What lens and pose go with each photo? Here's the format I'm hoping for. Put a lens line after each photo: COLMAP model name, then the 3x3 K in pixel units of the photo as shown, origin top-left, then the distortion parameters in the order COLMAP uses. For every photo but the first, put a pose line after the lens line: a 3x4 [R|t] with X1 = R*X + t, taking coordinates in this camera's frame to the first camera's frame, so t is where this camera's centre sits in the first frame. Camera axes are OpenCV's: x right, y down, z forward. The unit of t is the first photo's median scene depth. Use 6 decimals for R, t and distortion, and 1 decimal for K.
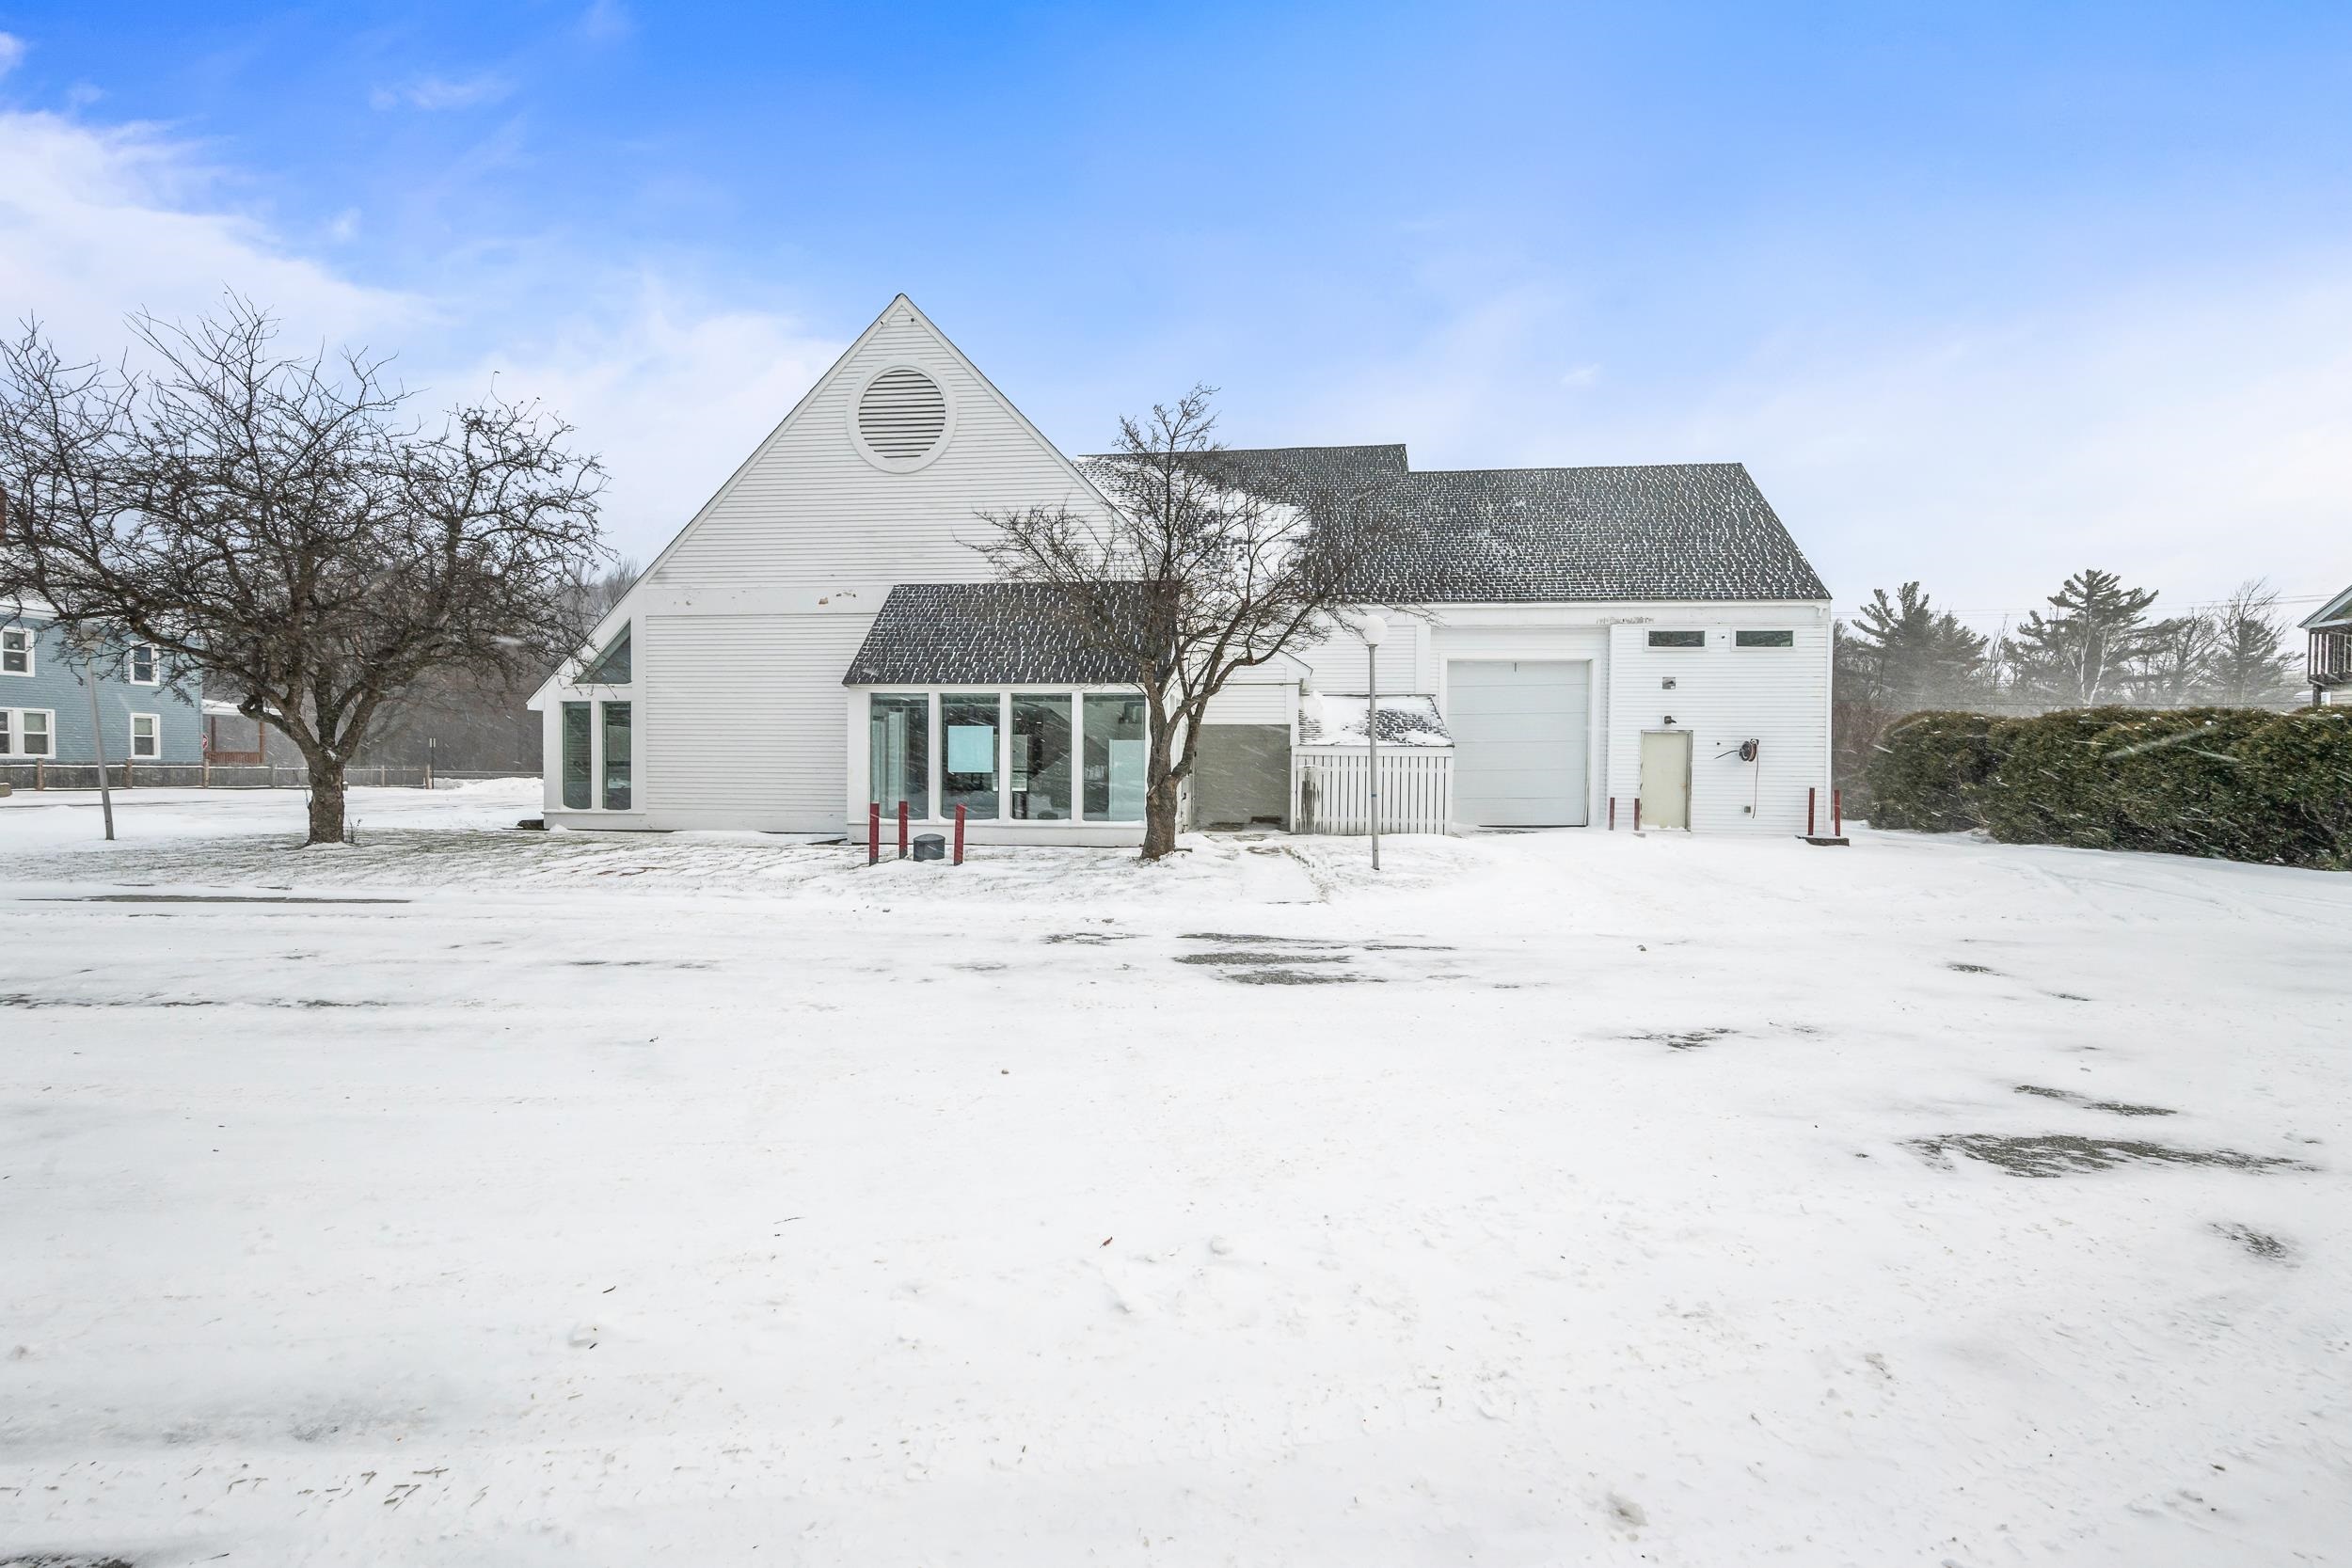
lens RADIAL K [[946.6, 0, 1176.0], [0, 946.6, 784.0], [0, 0, 1]] dist [0.002115, 0.000178]
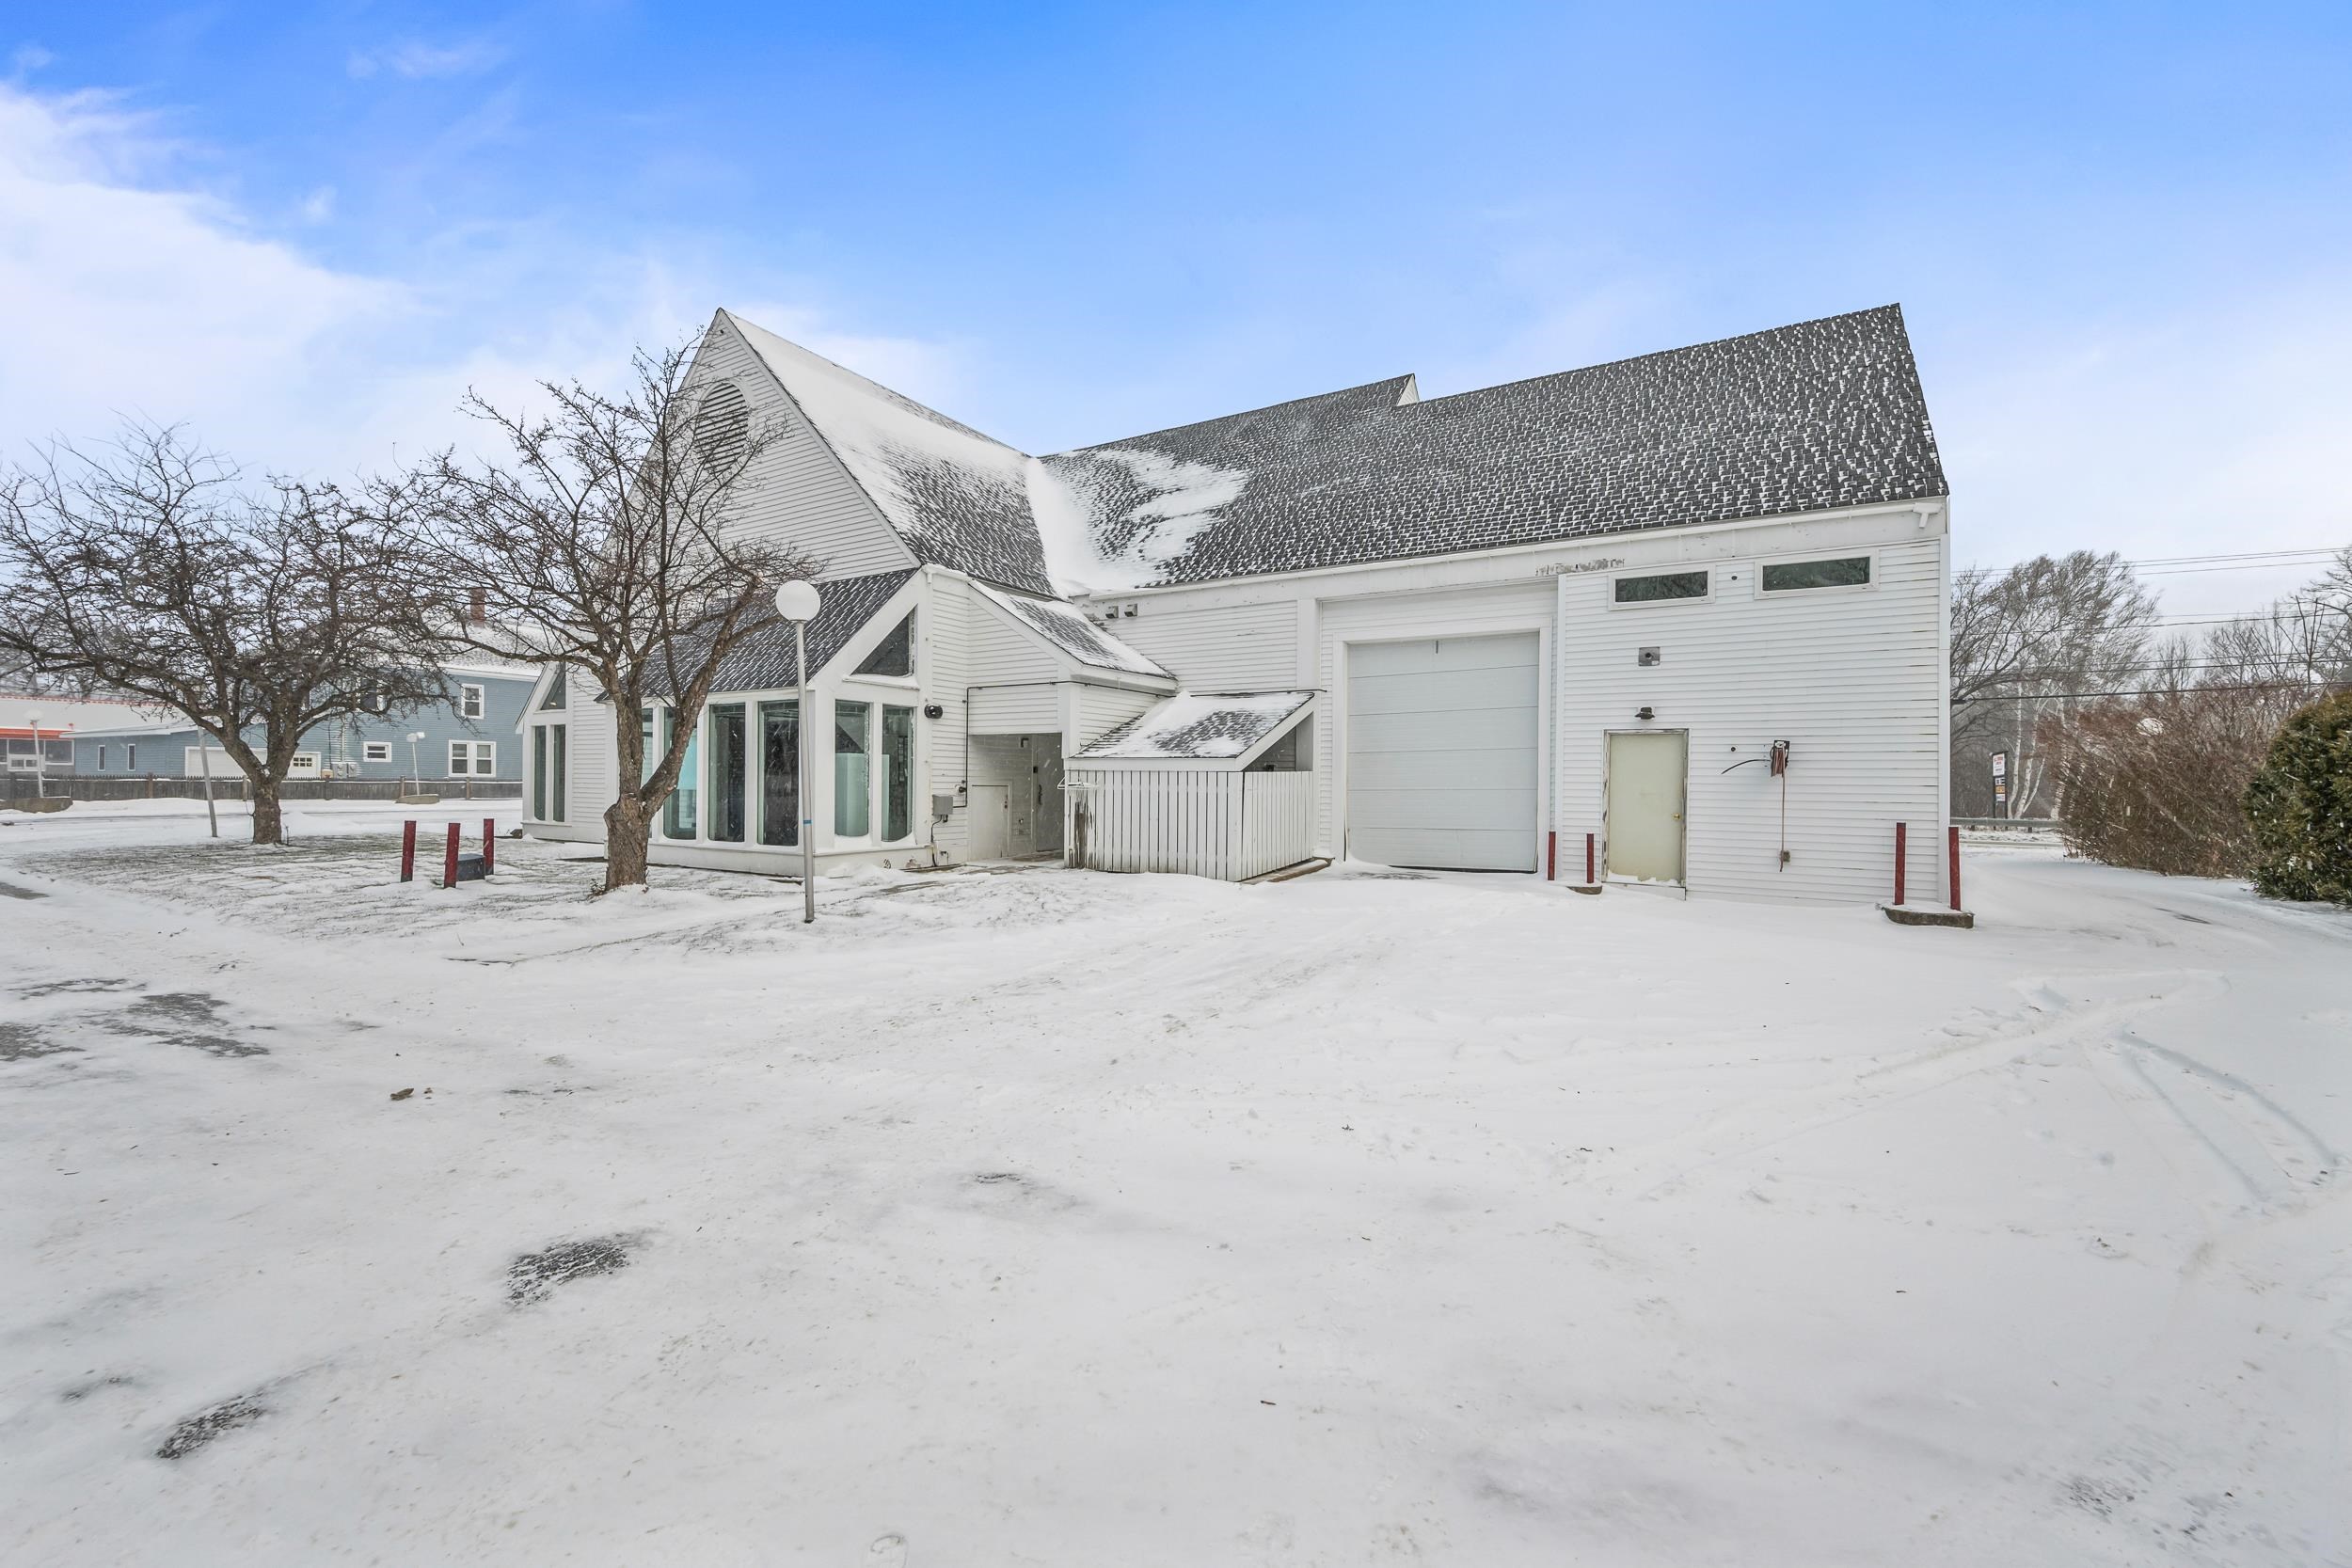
lens RADIAL K [[928.5, 0, 1178.7], [0, 928.5, 770.5], [0, 0, 1]] dist [0.005992, 0.000083]
pose [[0.909266, -0.004403, -0.416193, 0.495230], [-0.008921, 0.999508, -0.030064, -0.006734], [0.416120, 0.031049, 0.908779, 0.293219]]
